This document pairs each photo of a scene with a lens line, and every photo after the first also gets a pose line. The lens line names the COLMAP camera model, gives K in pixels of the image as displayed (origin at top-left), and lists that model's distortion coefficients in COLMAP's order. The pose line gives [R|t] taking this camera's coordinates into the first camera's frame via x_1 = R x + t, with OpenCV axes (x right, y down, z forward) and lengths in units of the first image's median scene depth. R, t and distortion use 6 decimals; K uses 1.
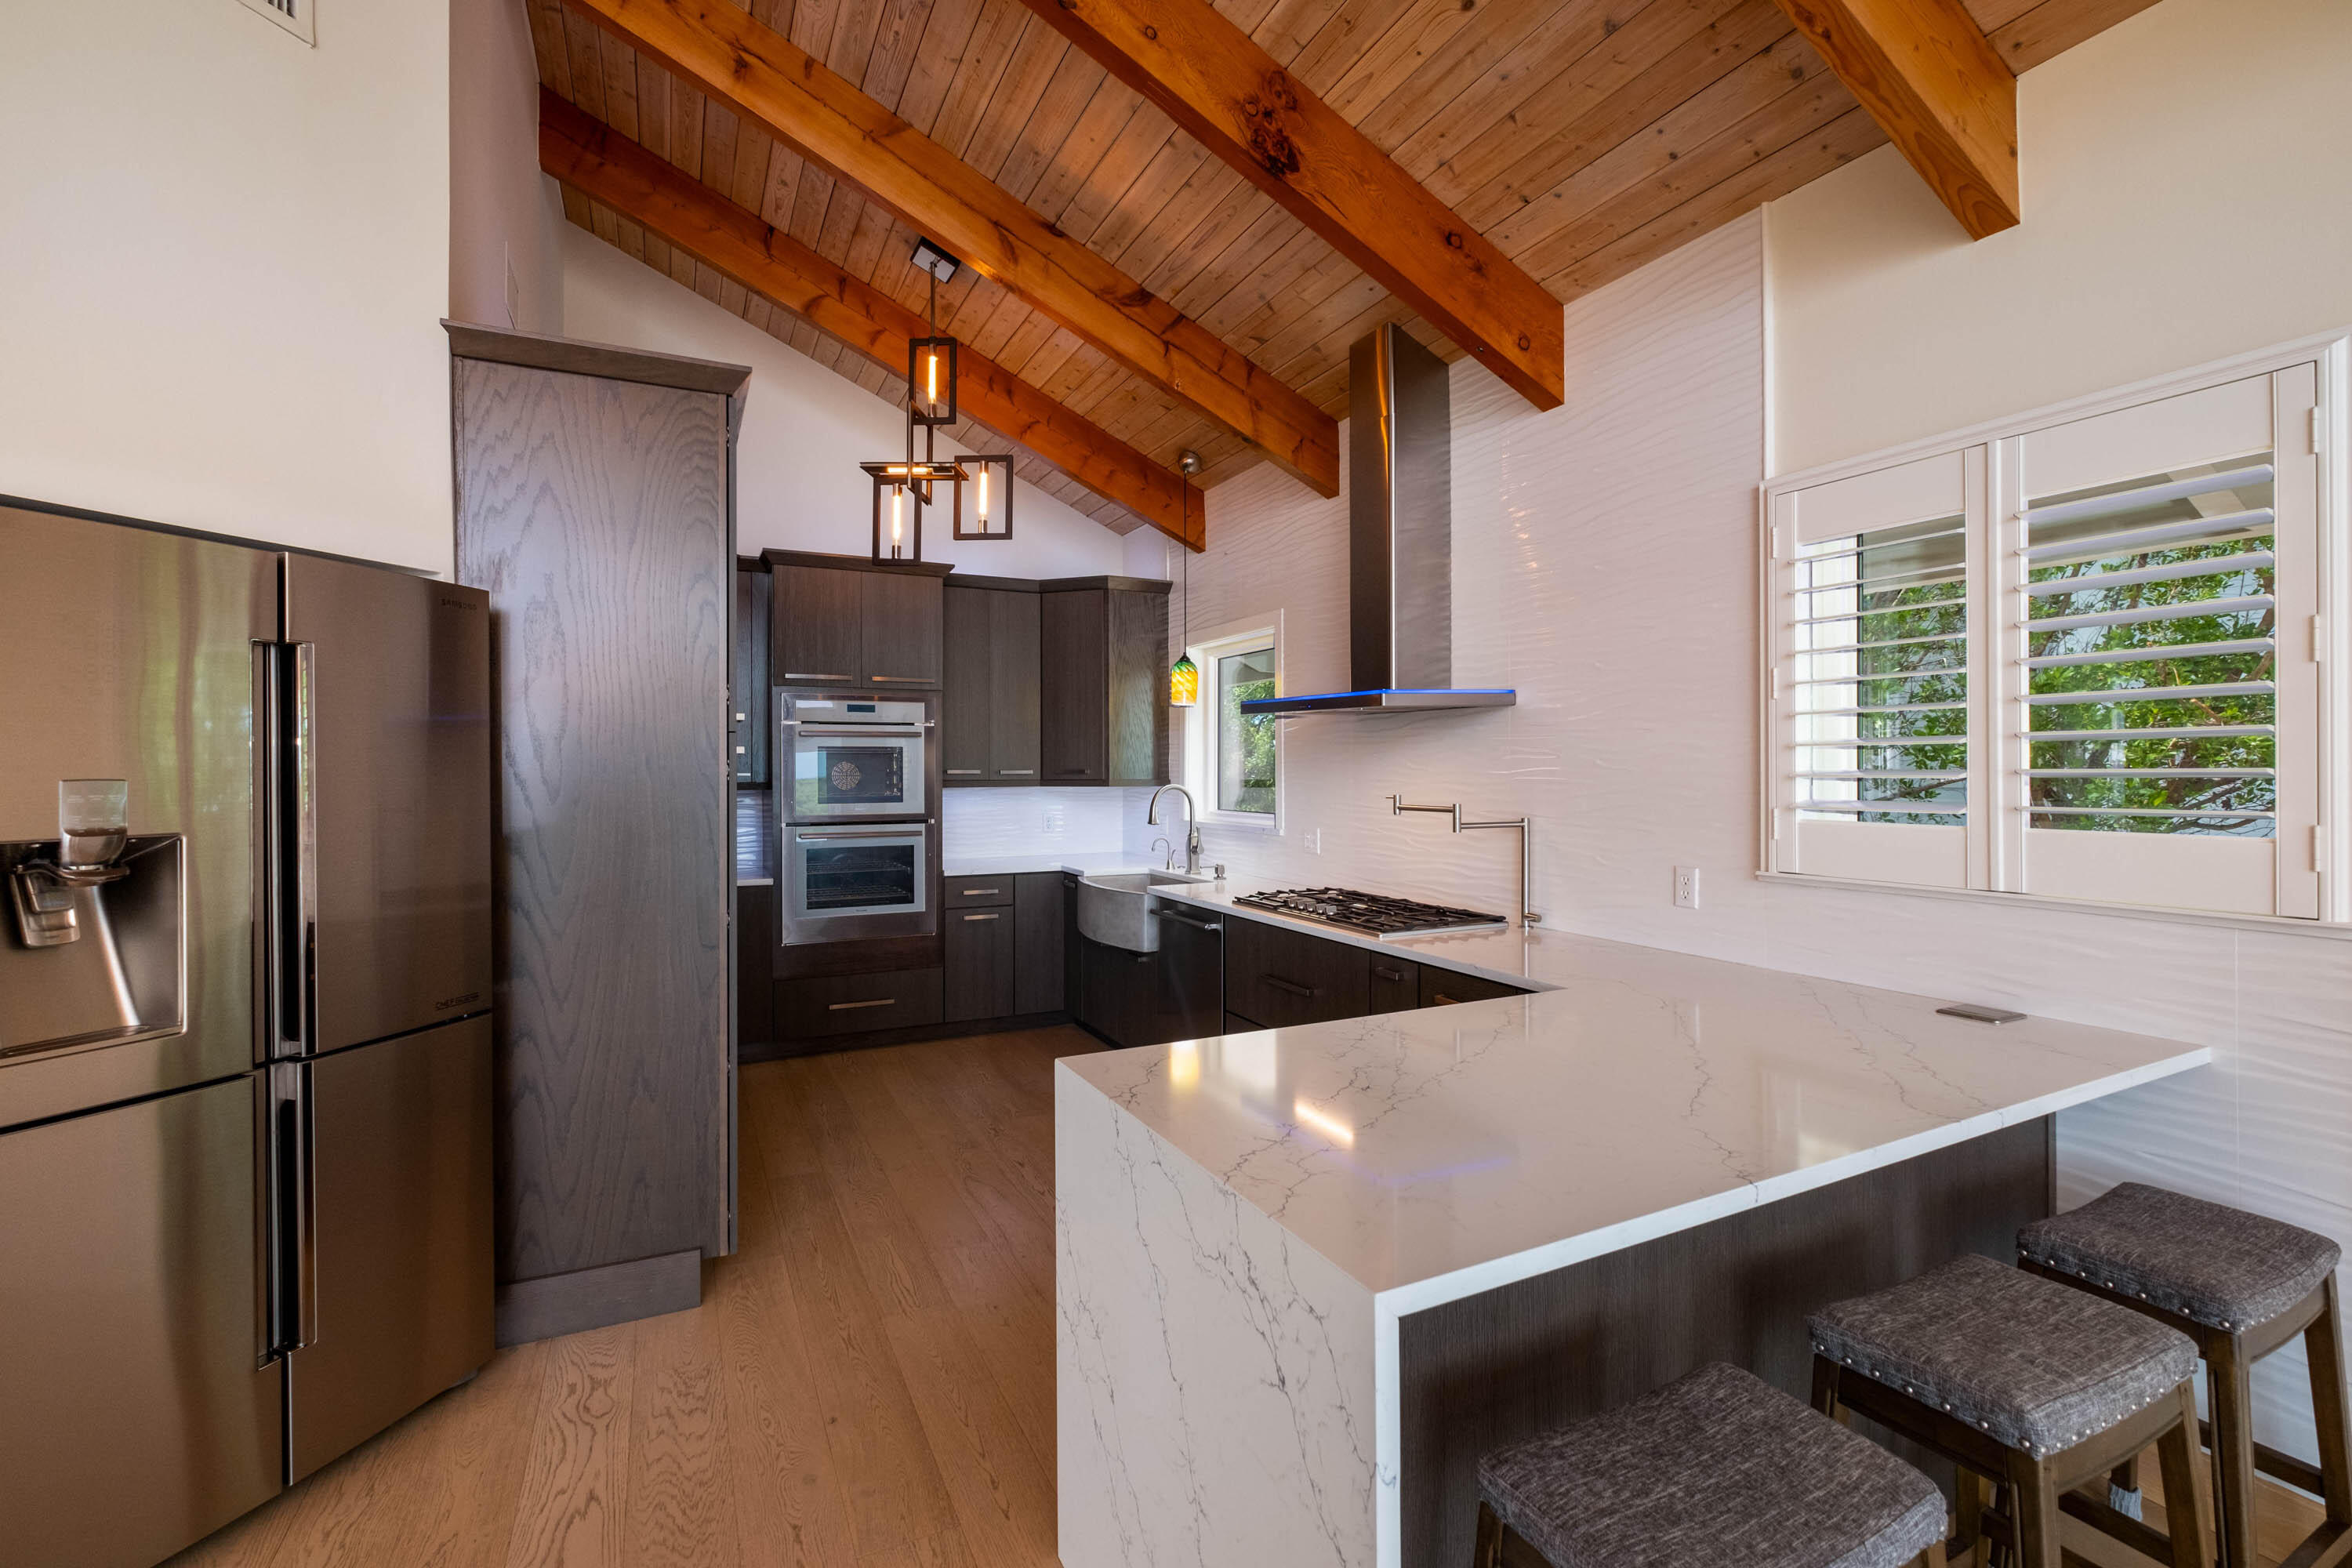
lens RADIAL K [[1037.8, 0, 1178.9], [0, 1037.8, 774.1], [0, 0, 1]] dist [-0.001387, -0.001019]
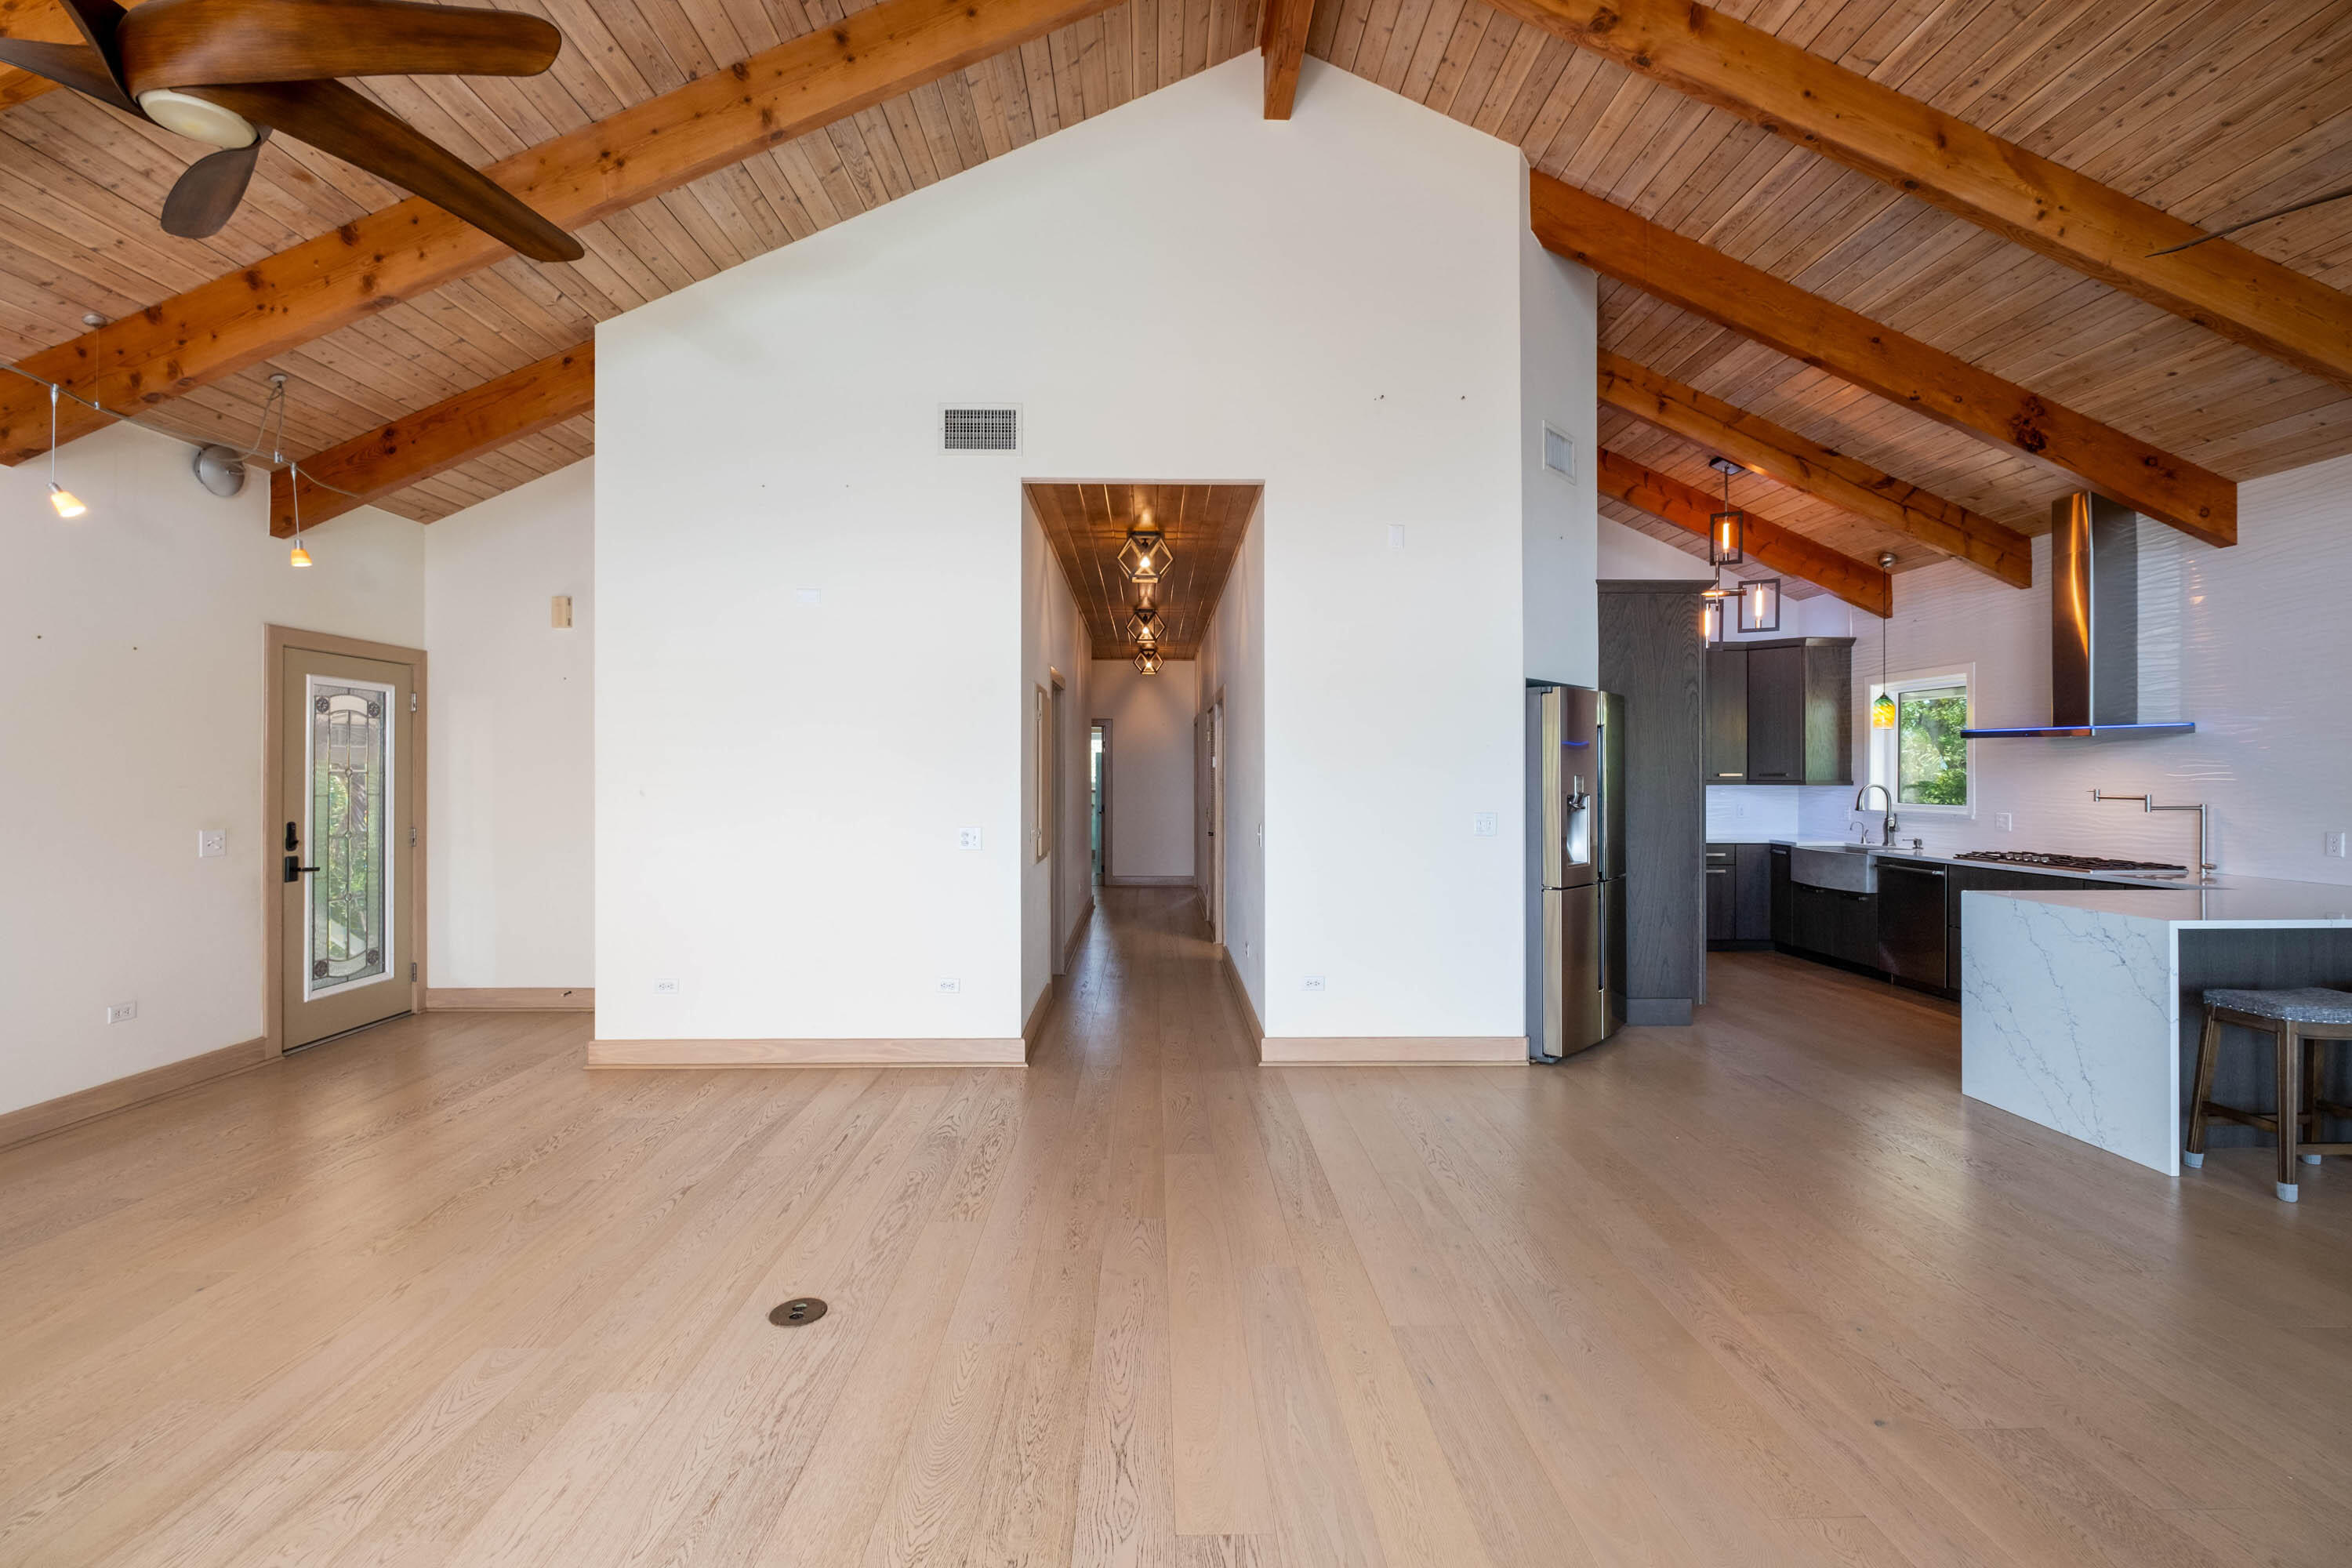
lens RADIAL K [[1037.8, 0, 1169.7], [0, 1037.8, 778.0], [0, 0, 1]] dist [-0.001387, -0.001019]
pose [[0.905203, 0.003202, -0.424967, -0.343205], [-0.003191, 0.999995, 0.000737, 0.005370], [0.424967, 0.000689, 0.905209, -0.893850]]
